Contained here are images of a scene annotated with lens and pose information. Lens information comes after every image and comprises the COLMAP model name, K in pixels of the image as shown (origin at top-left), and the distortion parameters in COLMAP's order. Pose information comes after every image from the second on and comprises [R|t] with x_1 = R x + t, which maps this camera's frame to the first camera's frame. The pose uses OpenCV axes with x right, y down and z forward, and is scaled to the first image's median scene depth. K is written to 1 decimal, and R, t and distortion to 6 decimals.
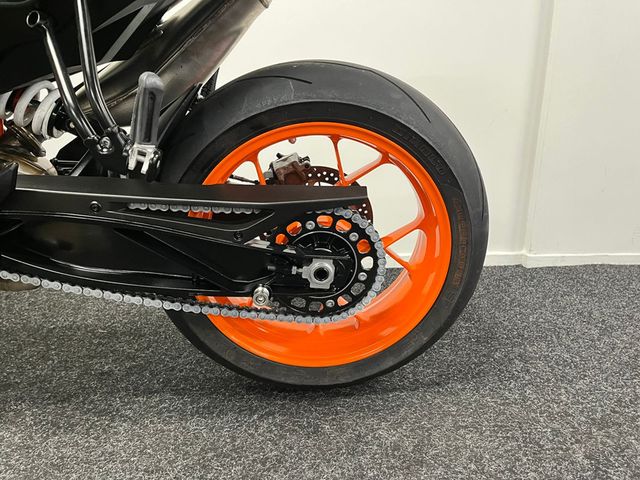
lens RADIAL K [[482.9, 0, 323.9], [0, 482.9, 235.9], [0, 0, 1]] dist [0.079042, -0.107964]
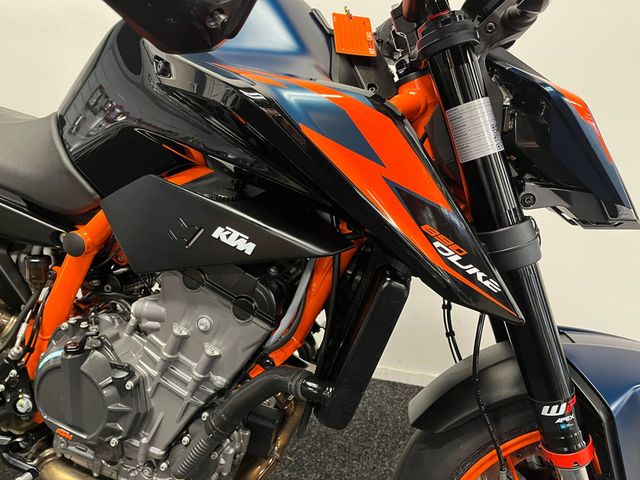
lens RADIAL K [[482.9, 0, 319.2], [0, 482.9, 241.1], [0, 0, 1]] dist [0.079042, -0.107964]
pose [[0.966496, 0.132136, -0.220059, -0.318722], [-0.124815, 0.991070, 0.046912, -0.442438], [0.224292, -0.017874, 0.974358, 0.024873]]
